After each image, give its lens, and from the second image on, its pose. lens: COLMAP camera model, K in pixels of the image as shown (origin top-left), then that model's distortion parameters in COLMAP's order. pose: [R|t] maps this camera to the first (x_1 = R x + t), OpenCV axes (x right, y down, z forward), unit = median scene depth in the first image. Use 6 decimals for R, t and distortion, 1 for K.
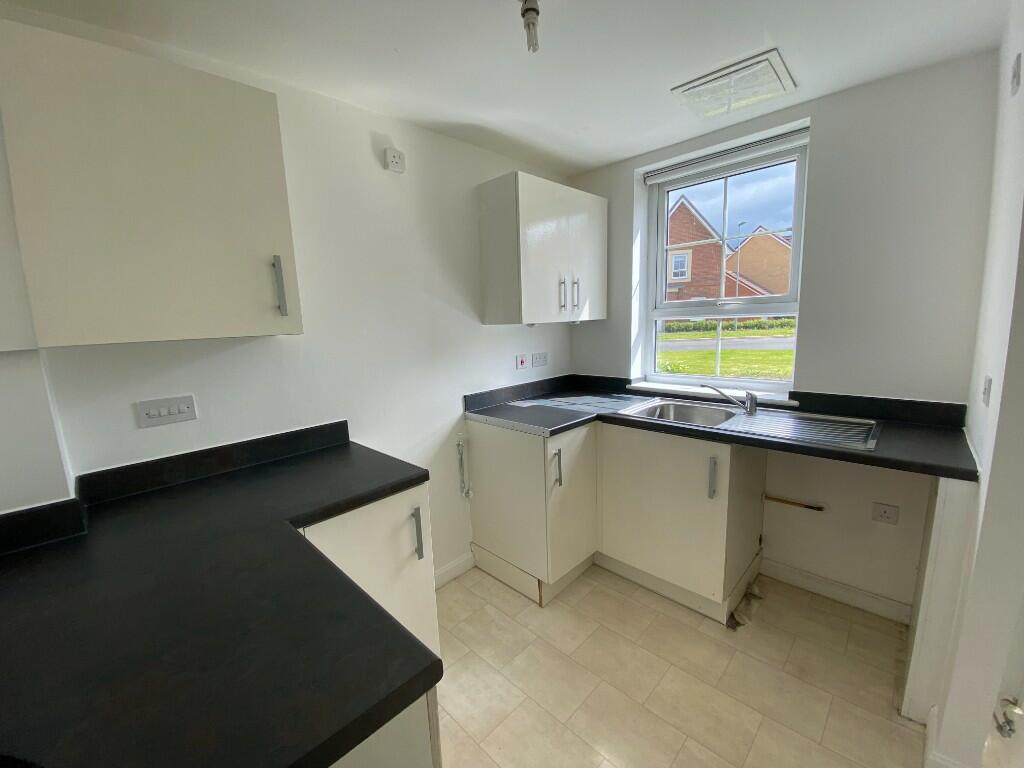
lens RADIAL K [[416.1, 0, 507.6], [0, 416.1, 385.4], [0, 0, 1]] dist [0.021714, -0.021706]
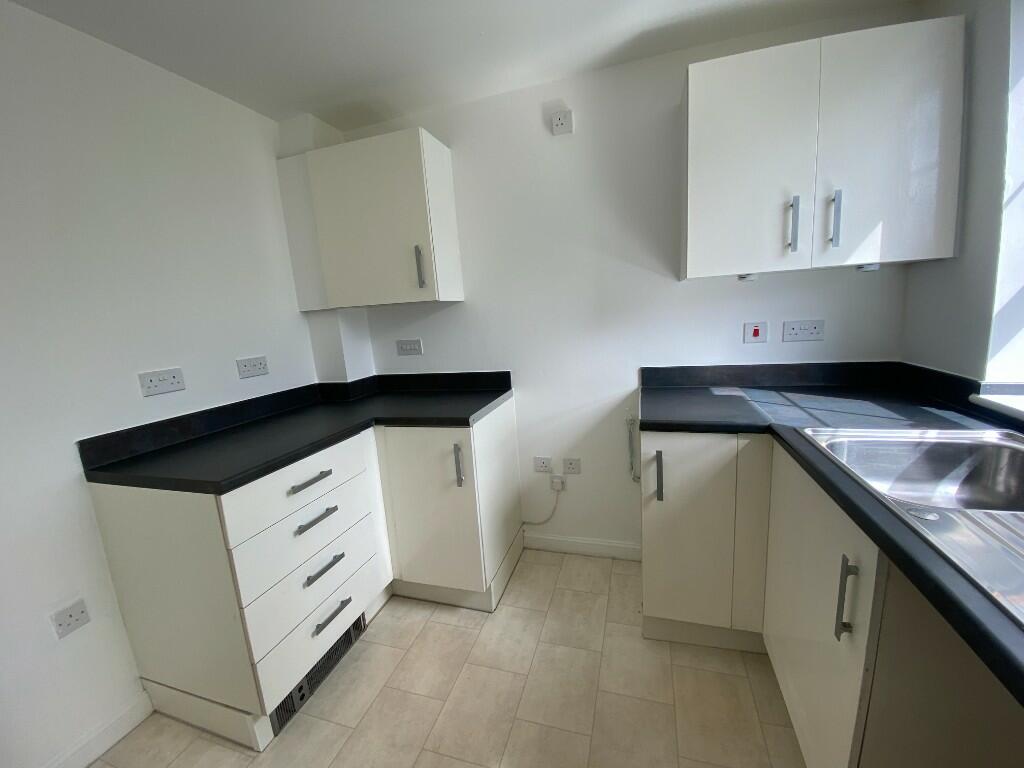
lens RADIAL K [[416.1, 0, 507.6], [0, 416.1, 385.4], [0, 0, 1]] dist [0.021714, -0.021706]
pose [[0.449084, 0.166815, -0.877779, 0.615963], [-0.083828, 0.985950, 0.144484, -0.046002], [0.889548, 0.008697, 0.456758, 0.407830]]
